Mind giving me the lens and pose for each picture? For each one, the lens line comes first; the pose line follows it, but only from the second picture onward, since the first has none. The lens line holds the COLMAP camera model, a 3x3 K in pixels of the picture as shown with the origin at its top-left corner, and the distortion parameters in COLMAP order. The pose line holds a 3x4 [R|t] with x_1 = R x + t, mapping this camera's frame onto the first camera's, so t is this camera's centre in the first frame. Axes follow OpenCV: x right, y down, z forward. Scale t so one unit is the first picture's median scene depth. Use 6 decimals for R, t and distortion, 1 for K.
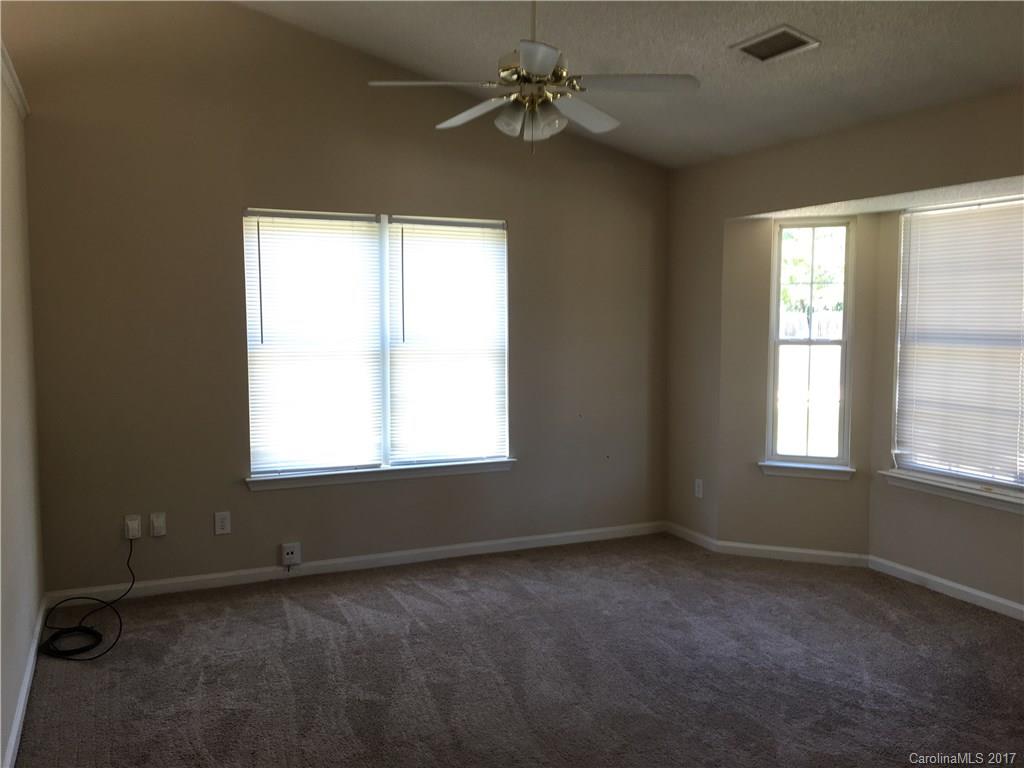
lens RADIAL K [[874.6, 0, 511.5], [0, 874.6, 383.6], [0, 0, 1]] dist [0.075680, -0.092684]
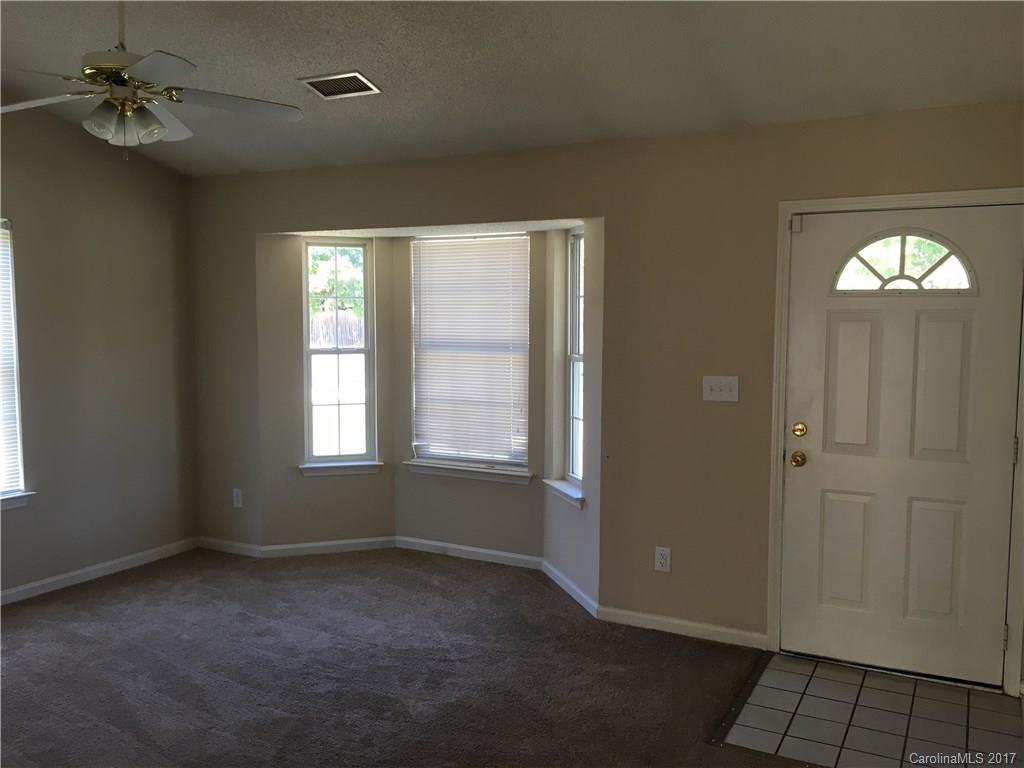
lens RADIAL K [[874.6, 0, 515.1], [0, 874.6, 383.4], [0, 0, 1]] dist [0.075680, -0.092684]
pose [[0.791820, -0.046661, 0.608970, -0.169781], [0.048689, 0.998727, 0.013216, -0.011932], [-0.608811, 0.019185, 0.793083, 0.002313]]
